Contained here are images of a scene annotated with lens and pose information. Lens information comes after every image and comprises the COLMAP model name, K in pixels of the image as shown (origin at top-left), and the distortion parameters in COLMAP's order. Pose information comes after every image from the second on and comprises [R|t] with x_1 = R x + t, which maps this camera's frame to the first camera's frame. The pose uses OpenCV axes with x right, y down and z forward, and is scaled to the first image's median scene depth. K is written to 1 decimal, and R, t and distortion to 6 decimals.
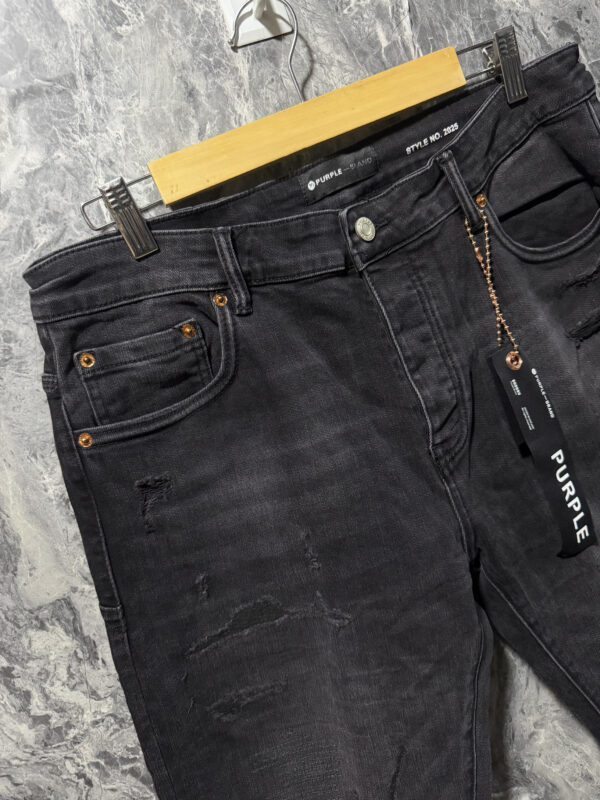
lens RADIAL K [[529.1, 0, 283.7], [0, 529.1, 399.5], [0, 0, 1]] dist [-0.010057, -0.001512]
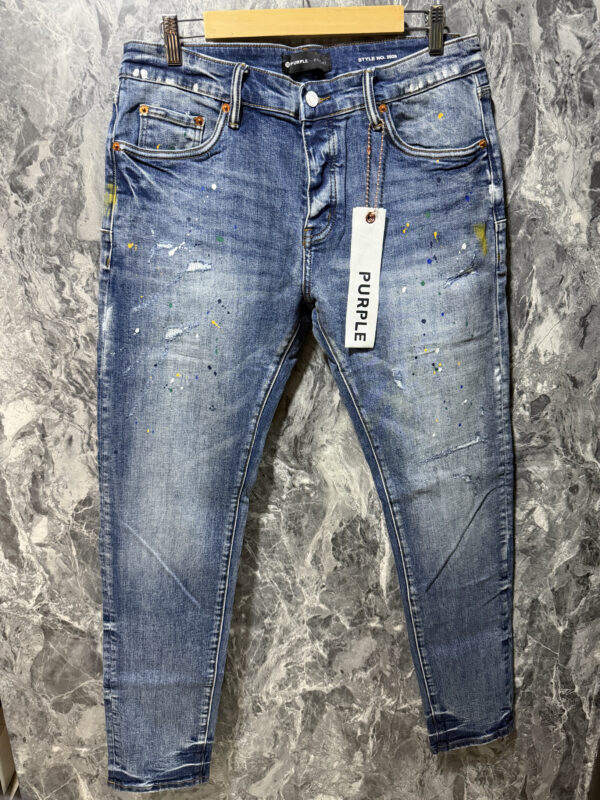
lens RADIAL K [[564.3, 0, 298.0], [0, 564.3, 404.4], [0, 0, 1]] dist [-0.005390, 0.000695]
pose [[0.922410, 0.379982, -0.069089, 0.578330], [-0.365151, 0.916308, 0.164452, 0.310541], [0.125796, -0.126465, 0.983962, -0.916979]]
